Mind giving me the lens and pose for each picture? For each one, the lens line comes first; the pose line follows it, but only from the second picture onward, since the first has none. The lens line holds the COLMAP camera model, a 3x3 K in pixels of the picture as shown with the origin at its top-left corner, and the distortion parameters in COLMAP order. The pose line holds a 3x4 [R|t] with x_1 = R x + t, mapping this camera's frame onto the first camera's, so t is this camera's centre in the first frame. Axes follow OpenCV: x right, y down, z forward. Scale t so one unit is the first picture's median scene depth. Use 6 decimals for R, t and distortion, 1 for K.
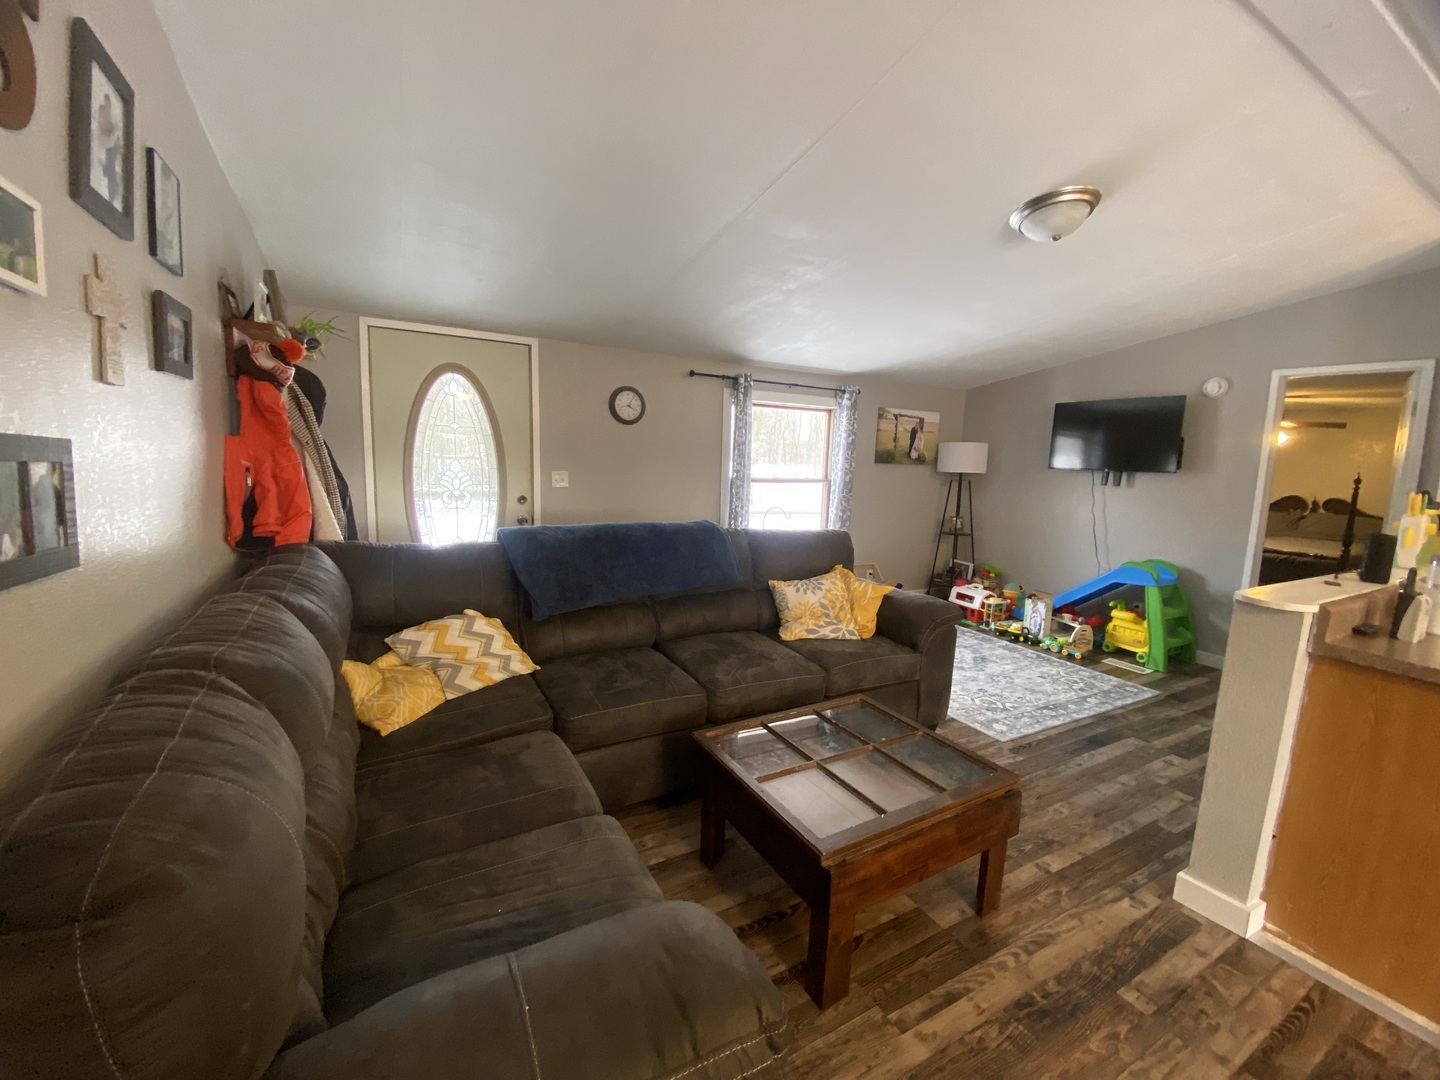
lens RADIAL K [[586.4, 0, 714.4], [0, 586.4, 538.7], [0, 0, 1]] dist [-0.013564, -0.009267]
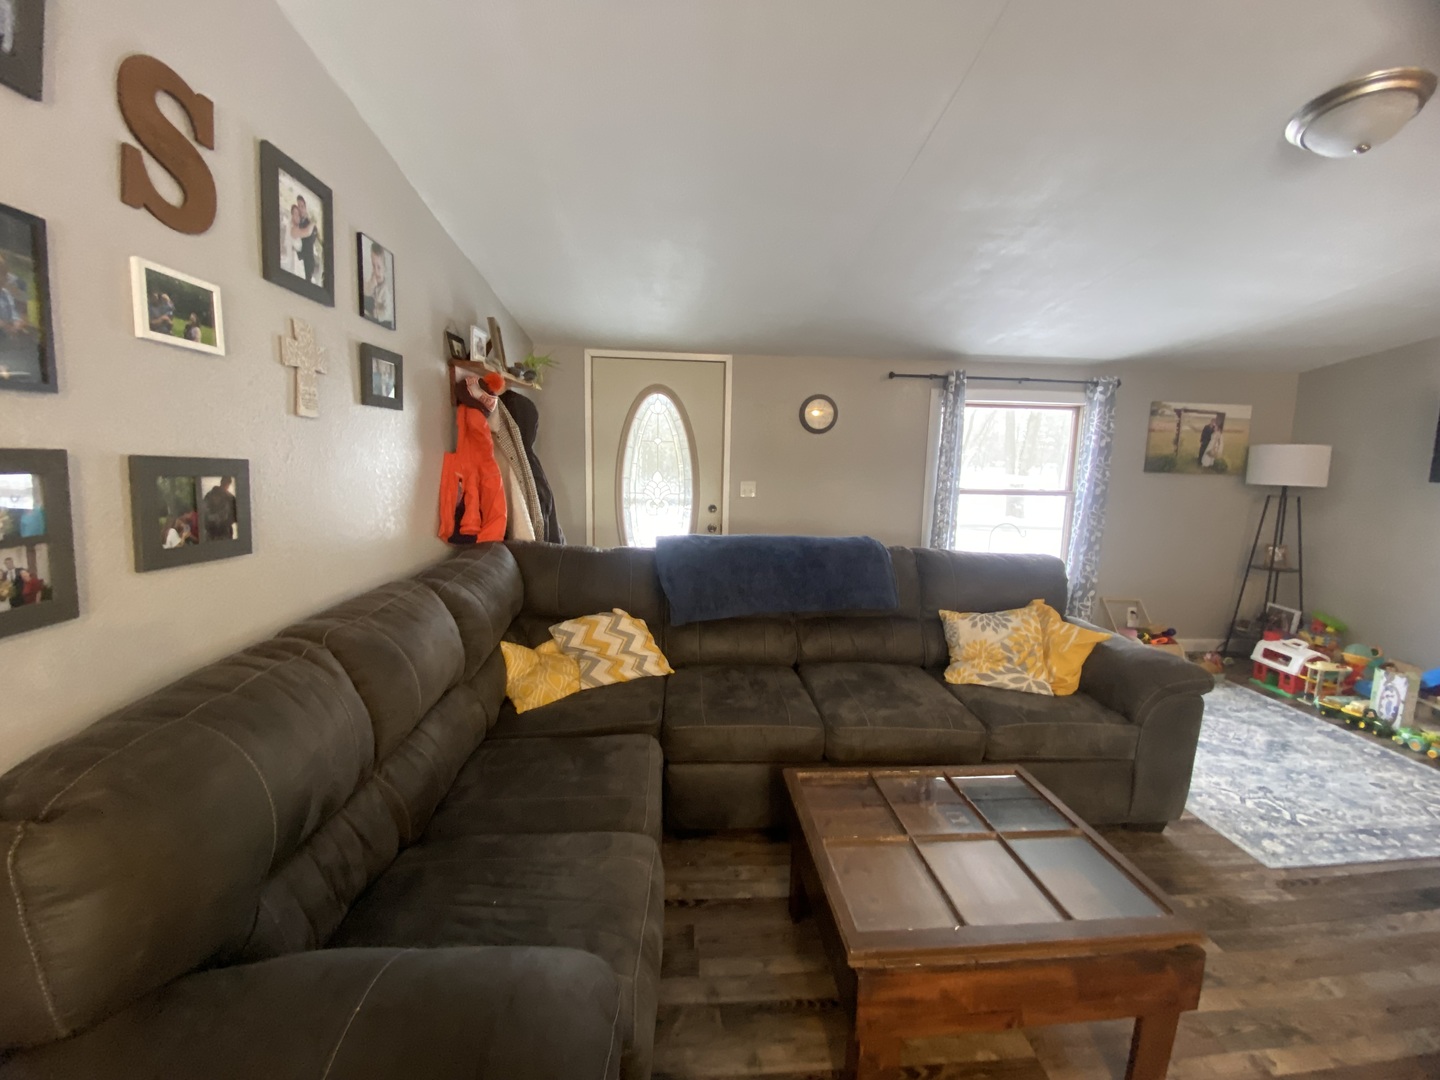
lens RADIAL K [[586.4, 0, 703.9], [0, 586.4, 539.0], [0, 0, 1]] dist [-0.013564, -0.009267]
pose [[0.899262, 0.047062, -0.434872, 0.131351], [-0.052139, 0.998640, 0.000256, -0.013009], [0.434292, 0.022443, 0.900492, 0.062059]]
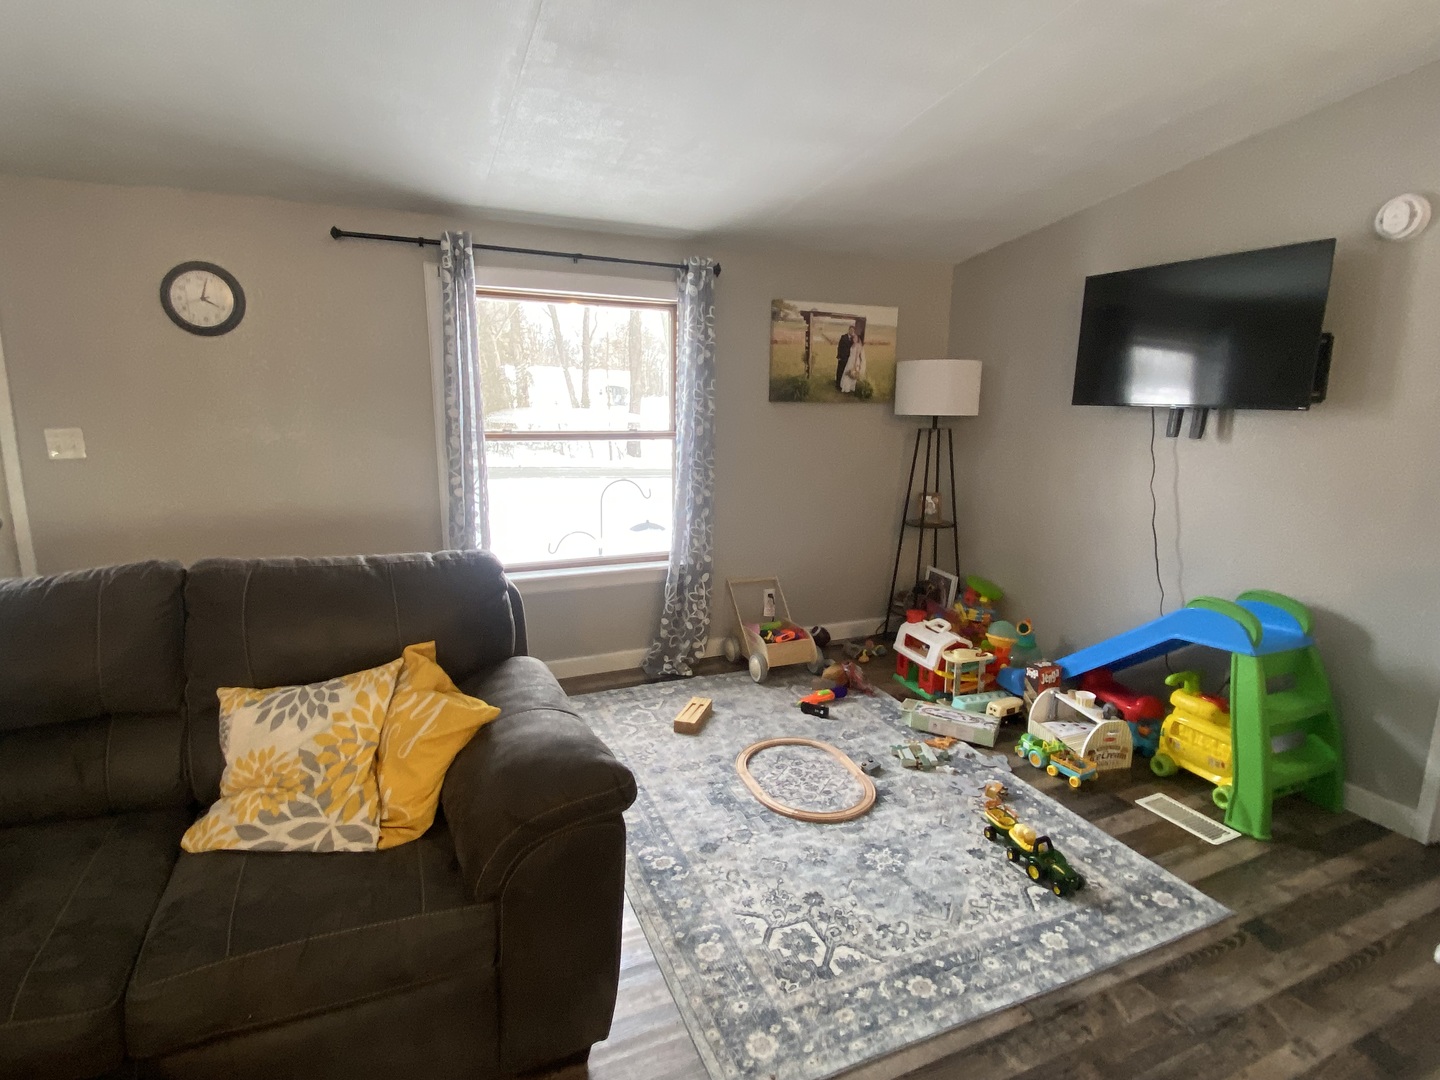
lens RADIAL K [[746.7, 0, 721.8], [0, 746.7, 538.8], [0, 0, 1]] dist [0.002772, -0.013284]
pose [[0.997294, -0.001985, -0.073491, 0.438536], [0.005973, 0.998518, 0.054087, -0.056183], [0.073275, -0.054380, 0.995828, 0.432662]]
